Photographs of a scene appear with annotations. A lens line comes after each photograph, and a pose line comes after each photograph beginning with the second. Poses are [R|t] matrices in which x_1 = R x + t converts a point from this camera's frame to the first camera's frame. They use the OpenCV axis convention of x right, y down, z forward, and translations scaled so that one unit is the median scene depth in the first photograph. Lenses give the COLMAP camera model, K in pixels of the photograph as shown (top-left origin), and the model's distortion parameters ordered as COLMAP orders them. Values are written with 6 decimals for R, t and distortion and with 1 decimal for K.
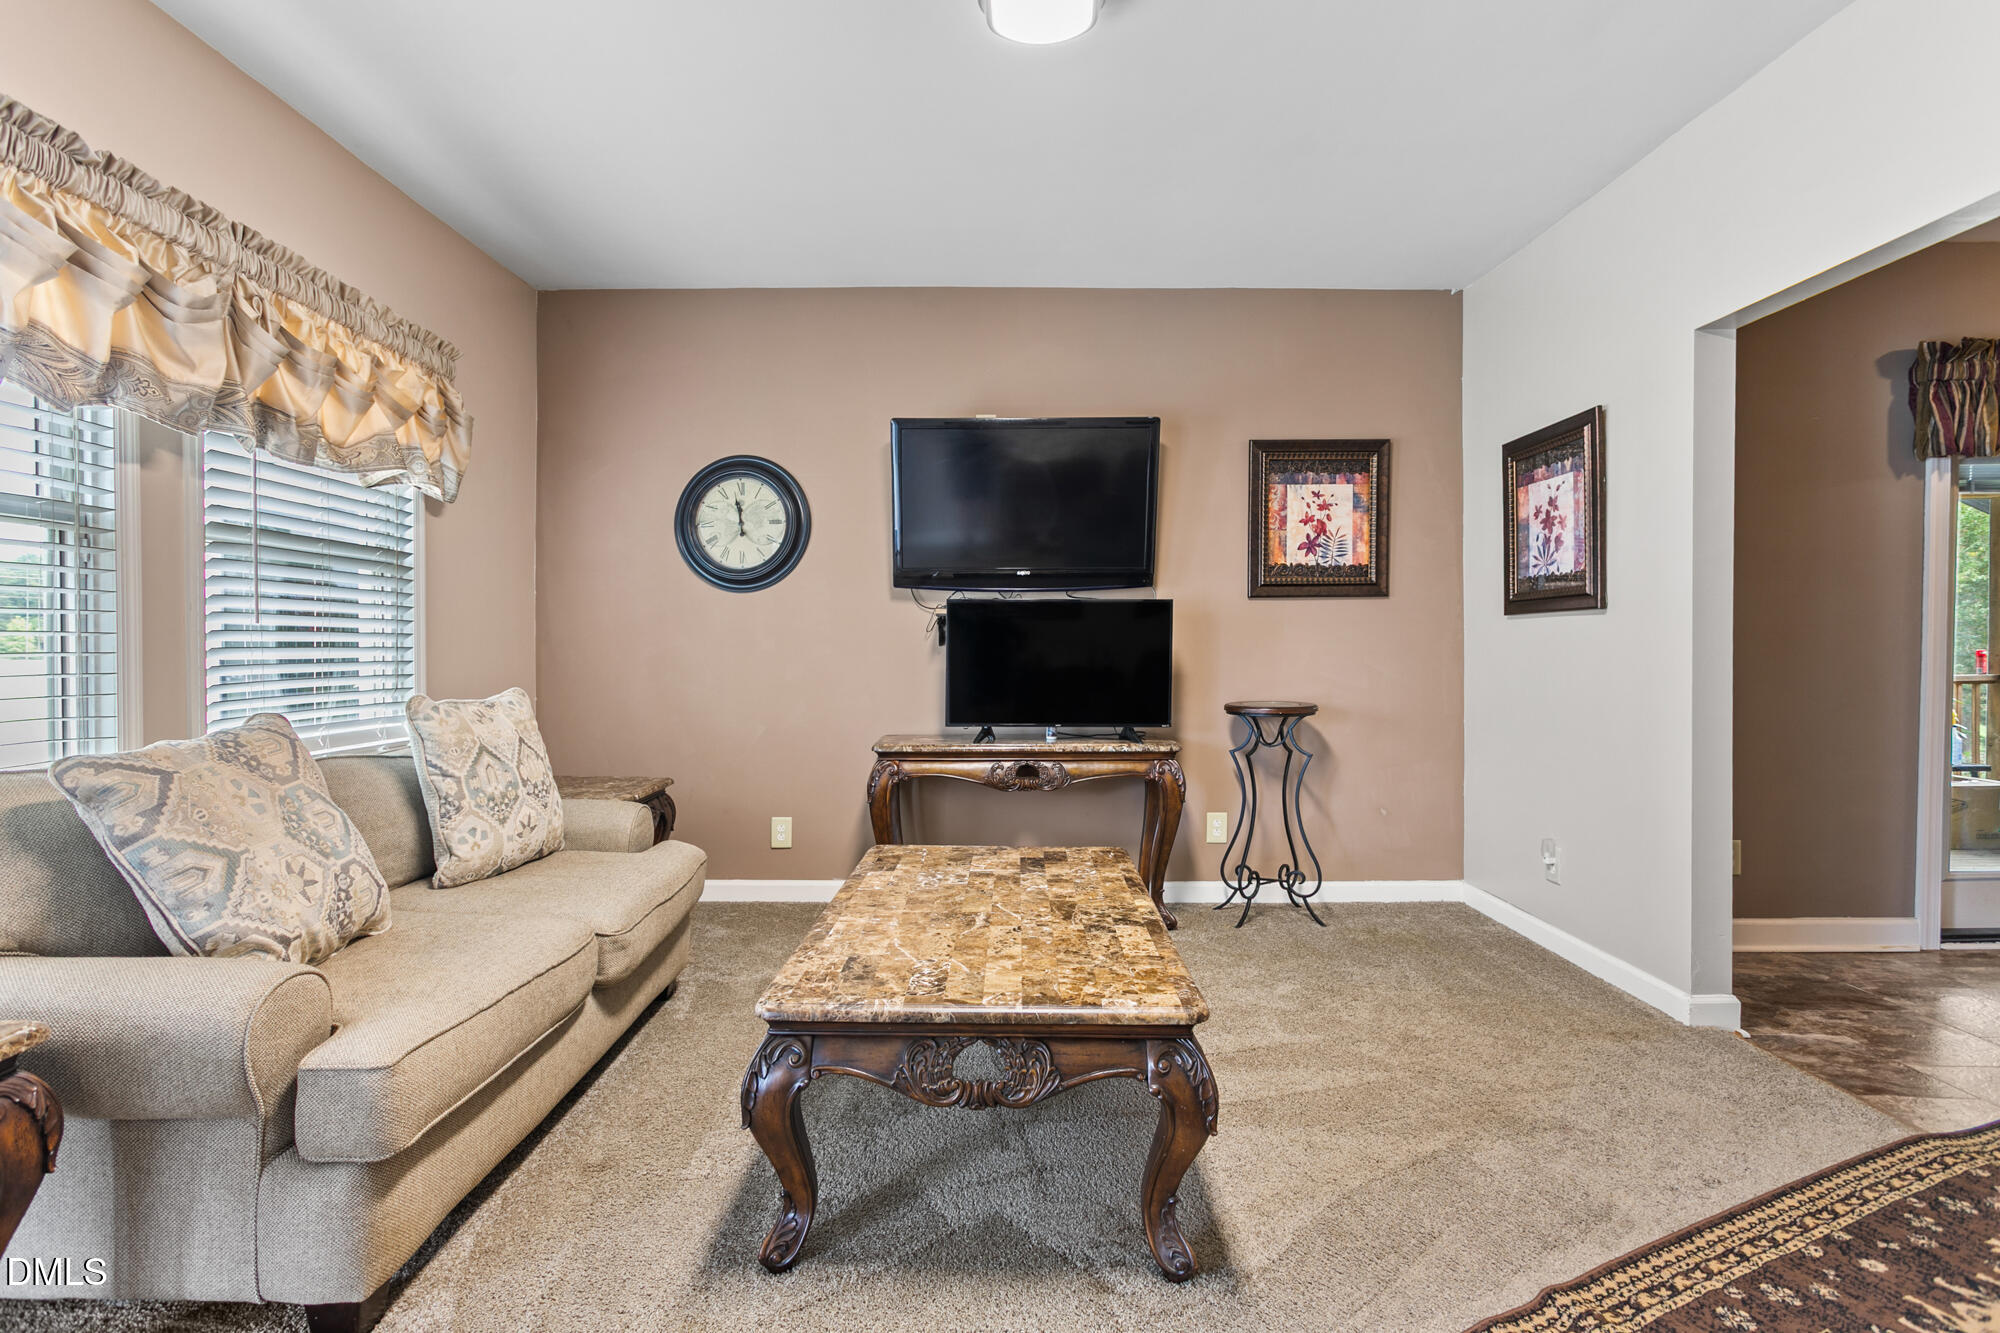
lens RADIAL K [[962.7, 0, 1000.1], [0, 962.7, 661.6], [0, 0, 1]] dist [-0.001183, 0.003406]
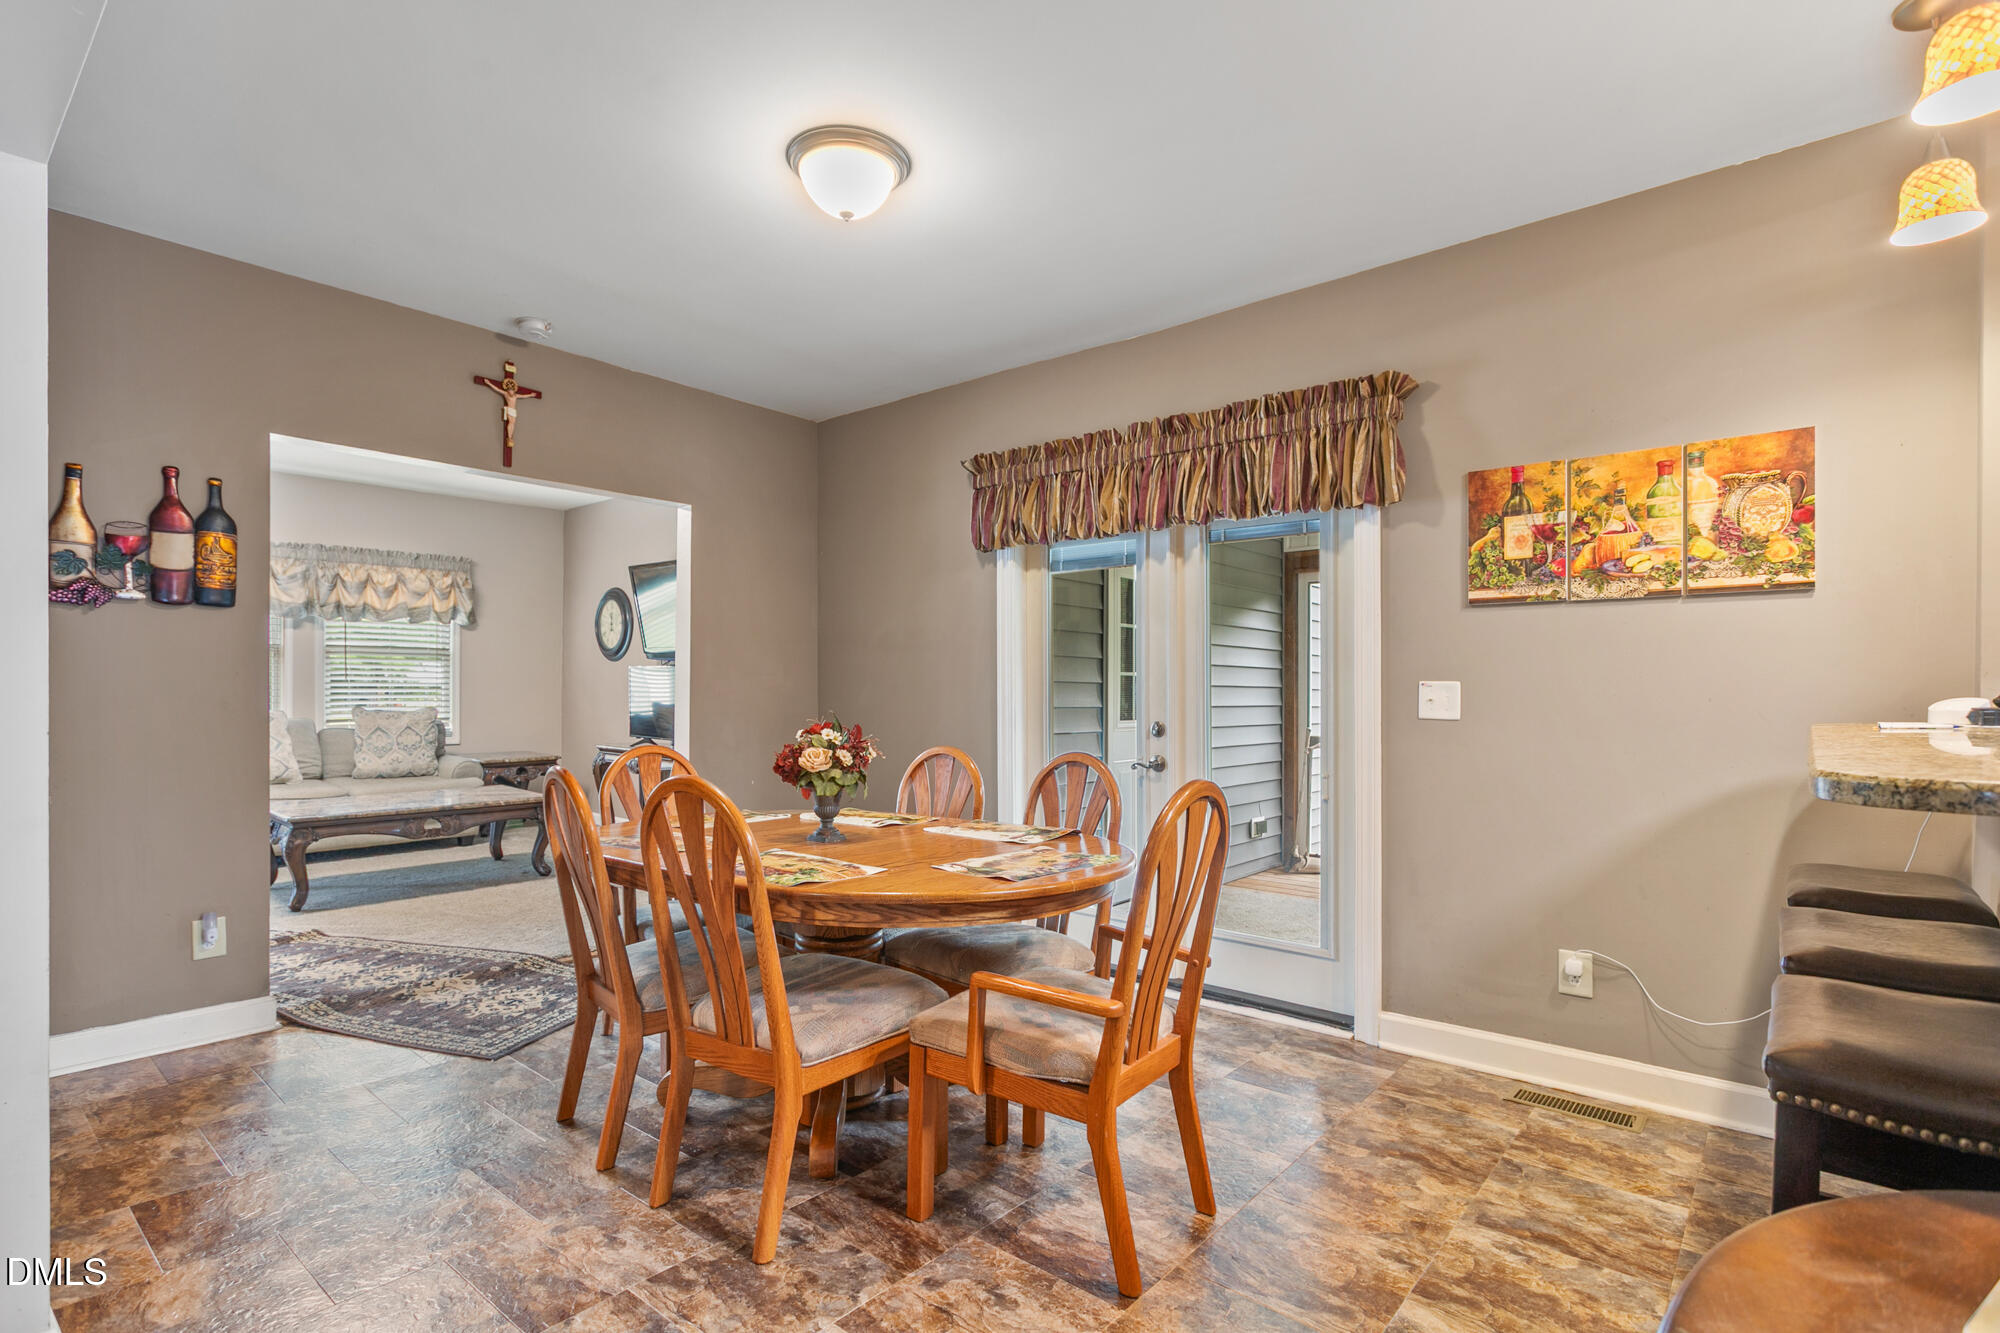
lens RADIAL K [[962.7, 0, 988.1], [0, 962.7, 685.3], [0, 0, 1]] dist [-0.001183, 0.003406]
pose [[0.761479, 0.010849, -0.648098, 1.860623], [-0.021531, 0.999732, -0.008562, -0.030429], [0.647831, 0.020474, 0.761509, 0.073238]]
